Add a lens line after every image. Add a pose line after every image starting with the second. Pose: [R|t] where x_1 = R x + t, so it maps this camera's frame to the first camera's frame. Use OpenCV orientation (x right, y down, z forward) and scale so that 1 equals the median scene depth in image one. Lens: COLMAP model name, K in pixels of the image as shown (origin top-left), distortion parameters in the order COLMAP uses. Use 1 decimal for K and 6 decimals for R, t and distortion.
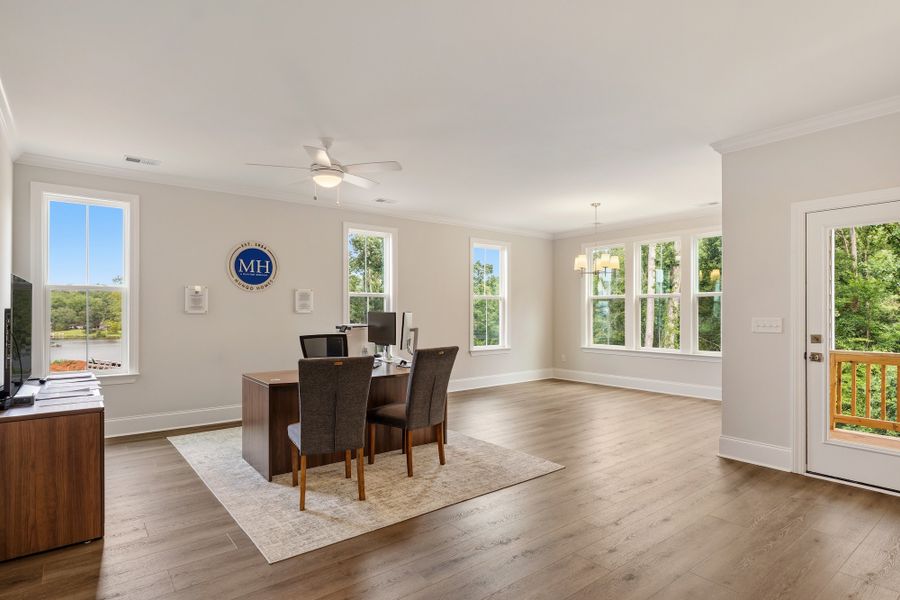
lens RADIAL K [[474.5, 0, 450.7], [0, 474.5, 309.1], [0, 0, 1]] dist [0.001172, 0.000454]
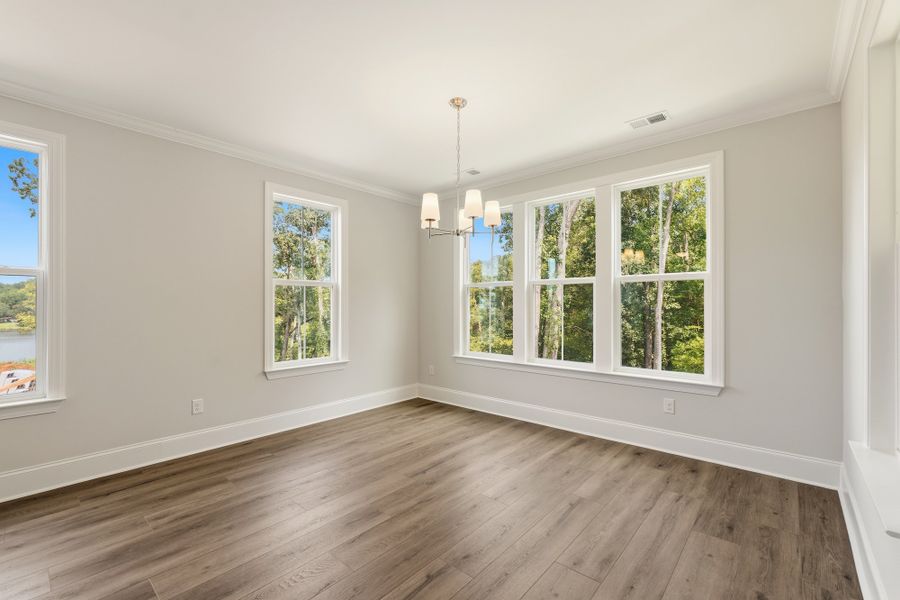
lens RADIAL K [[365.2, 0, 451.4], [0, 365.2, 300.3], [0, 0, 1]] dist [0.000175, 0.000274]
pose [[0.984267, 0.001589, 0.176679, 0.178624], [-0.000266, 0.999972, -0.007512, 0.001595], [-0.176686, 0.007346, 0.984240, 0.475298]]
